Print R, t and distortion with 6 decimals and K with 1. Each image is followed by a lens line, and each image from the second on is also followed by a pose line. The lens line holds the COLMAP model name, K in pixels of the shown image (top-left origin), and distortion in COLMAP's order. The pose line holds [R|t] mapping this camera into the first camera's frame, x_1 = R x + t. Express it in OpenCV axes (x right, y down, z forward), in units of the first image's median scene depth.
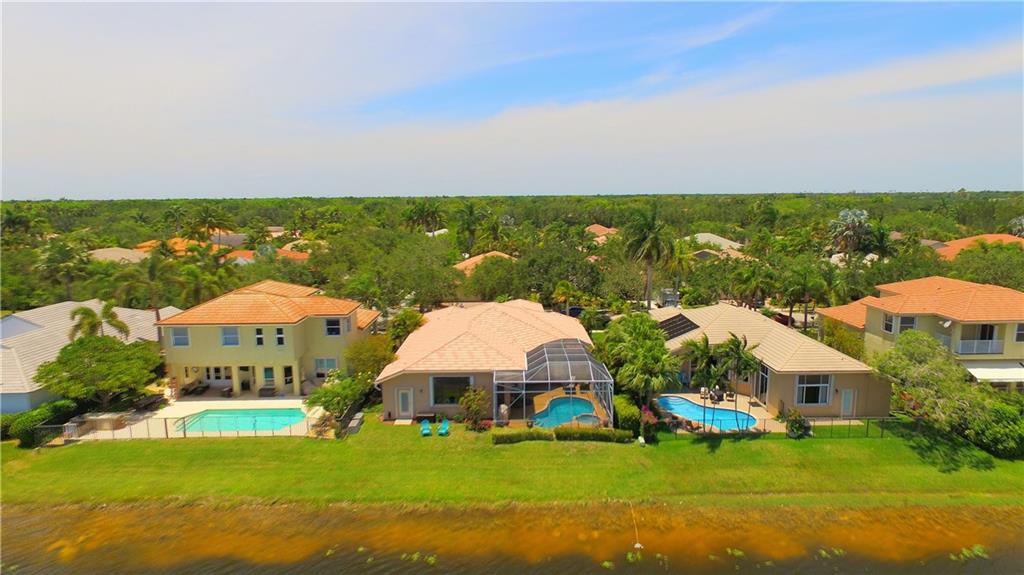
lens RADIAL K [[634.6, 0, 512.2], [0, 634.6, 286.7], [0, 0, 1]] dist [0.008297, 0.003011]
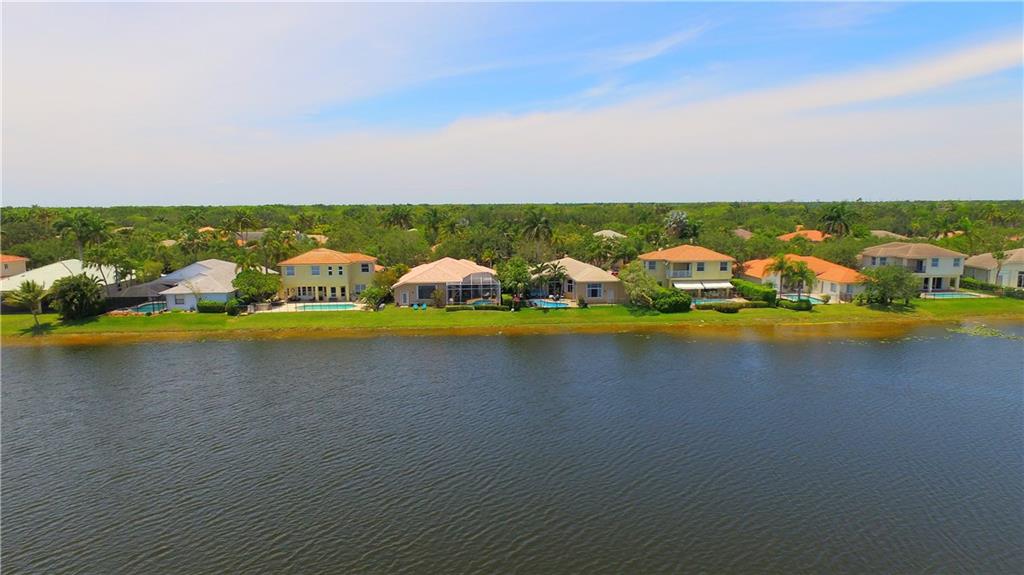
lens RADIAL K [[634.6, 0, 512.1], [0, 634.6, 290.5], [0, 0, 1]] dist [0.008297, 0.003011]
pose [[0.998384, -0.005919, 0.056518, 0.062822], [0.006313, 0.999957, -0.006792, 0.158968], [-0.056475, 0.007138, 0.998378, -1.040555]]
